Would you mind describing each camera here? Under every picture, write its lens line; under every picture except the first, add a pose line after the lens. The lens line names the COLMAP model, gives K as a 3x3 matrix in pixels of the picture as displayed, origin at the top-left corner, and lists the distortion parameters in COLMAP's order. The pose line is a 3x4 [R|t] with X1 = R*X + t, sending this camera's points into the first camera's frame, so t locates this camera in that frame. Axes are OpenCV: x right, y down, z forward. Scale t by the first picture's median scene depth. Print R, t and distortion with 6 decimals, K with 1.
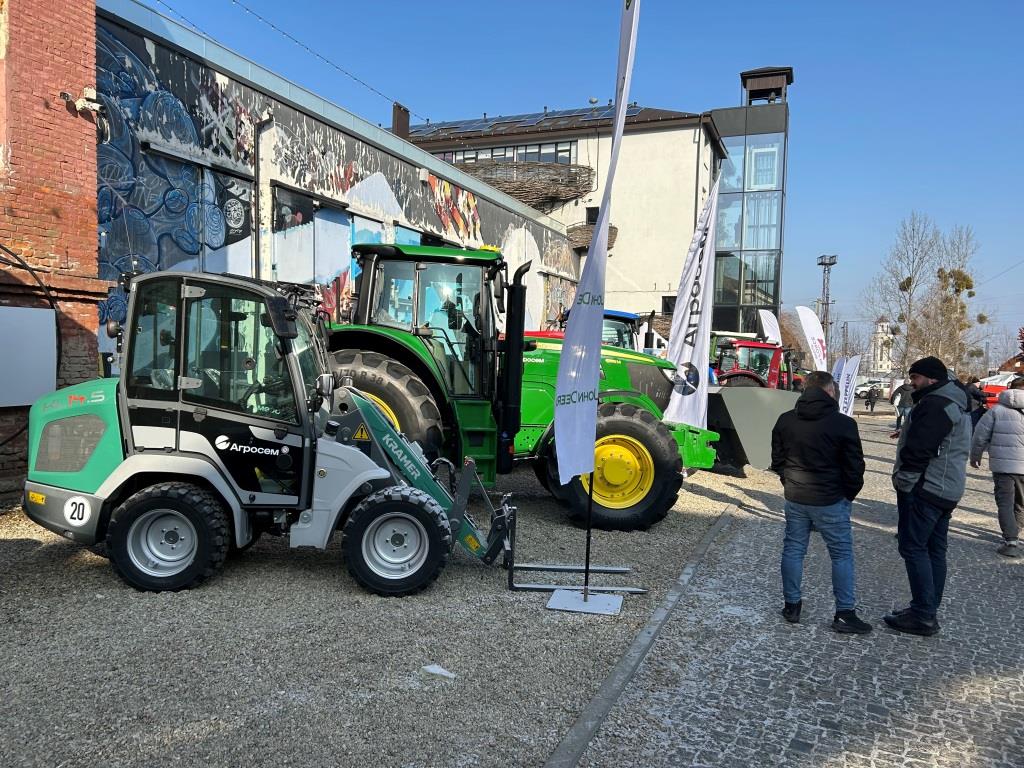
lens RADIAL K [[769.8, 0, 508.8], [0, 769.8, 388.4], [0, 0, 1]] dist [0.012342, -0.013932]
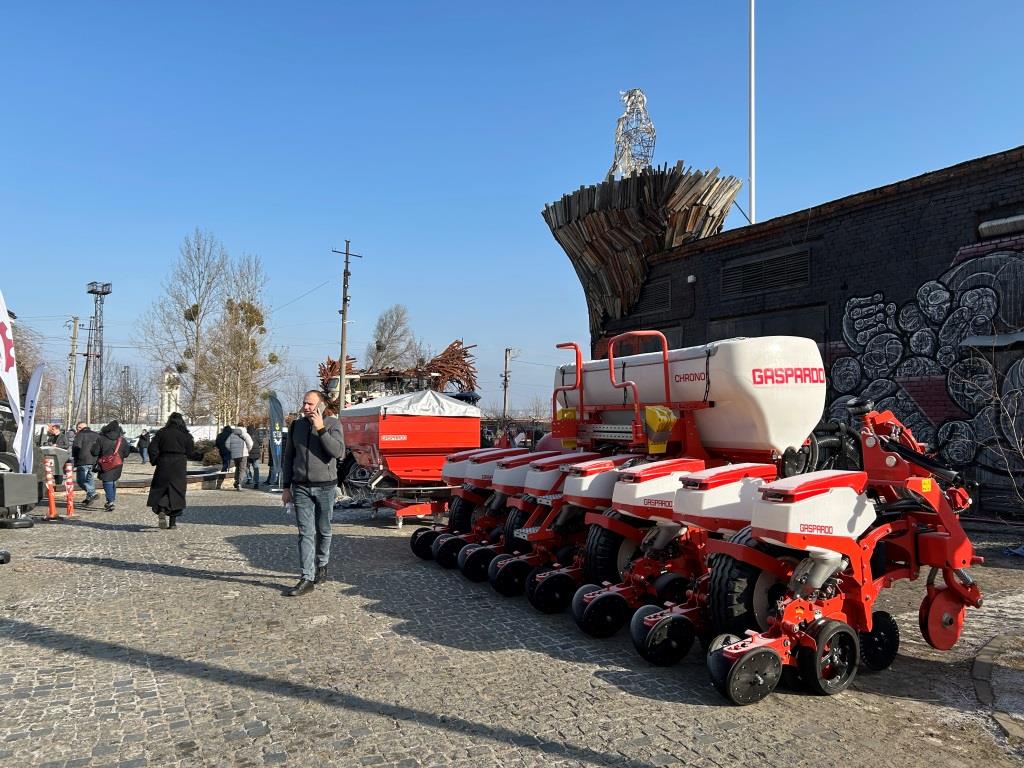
lens RADIAL K [[769.8, 0, 510.0], [0, 769.8, 389.0], [0, 0, 1]] dist [0.012342, -0.013932]
pose [[0.647179, -0.001495, 0.762336, 0.104885], [0.046523, 0.998212, -0.037538, -0.006986], [-0.760917, 0.059760, 0.646092, 0.211728]]
